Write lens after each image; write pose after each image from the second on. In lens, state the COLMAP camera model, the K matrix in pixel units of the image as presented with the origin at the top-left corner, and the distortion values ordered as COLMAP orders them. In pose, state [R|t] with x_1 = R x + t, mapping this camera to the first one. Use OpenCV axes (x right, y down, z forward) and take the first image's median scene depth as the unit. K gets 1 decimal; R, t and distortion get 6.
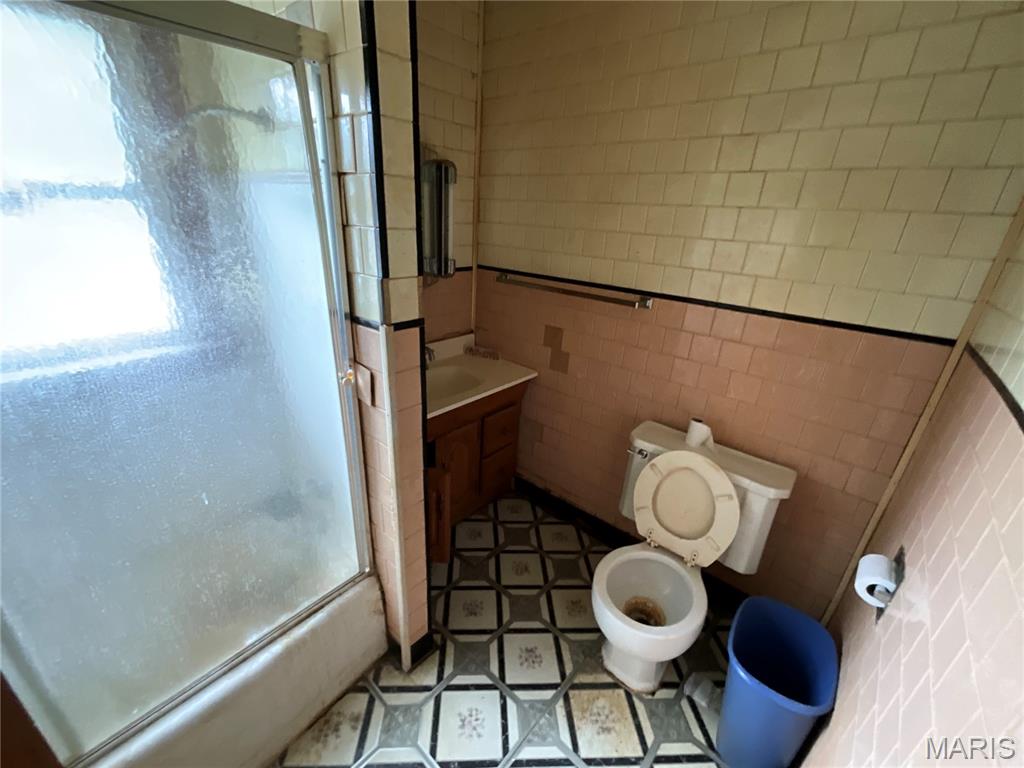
lens RADIAL K [[415.3, 0, 512.0], [0, 415.3, 384.0], [0, 0, 1]] dist [-0.003297, -0.000361]
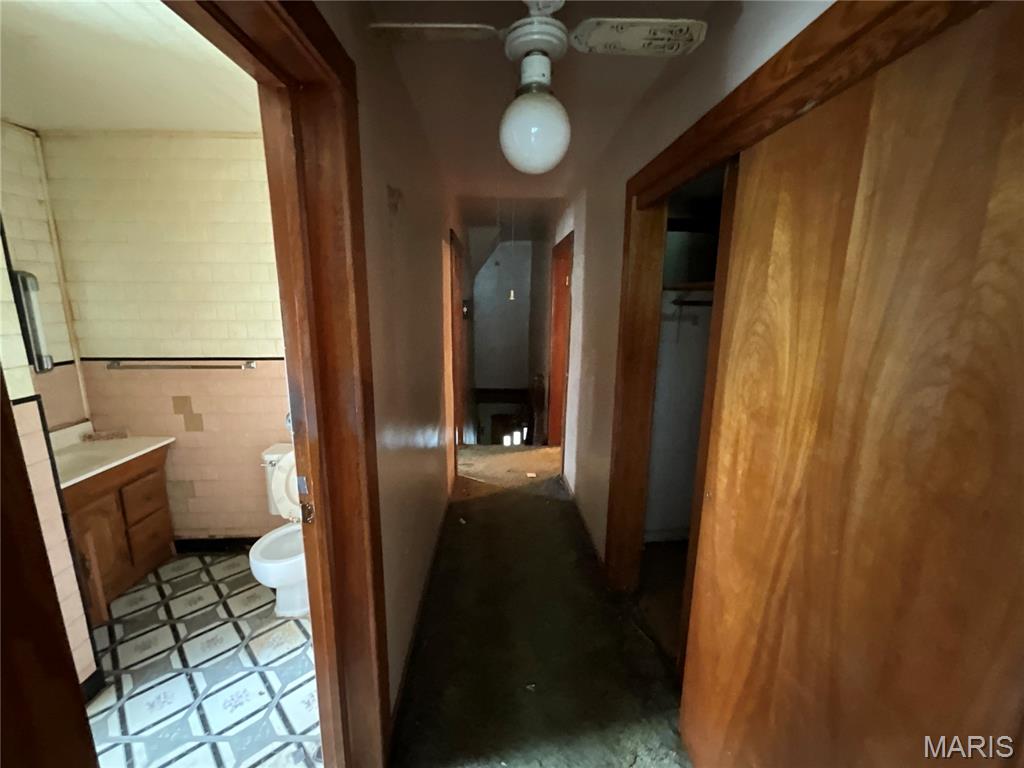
lens RADIAL K [[409.8, 0, 512.0], [0, 409.8, 384.0], [0, 0, 1]] dist [0.016409, -0.010077]
pose [[0.732818, -0.182565, 0.655475, 0.027537], [0.287219, 0.956298, -0.054759, 0.180284], [-0.616833, 0.228393, 0.753229, -0.547774]]
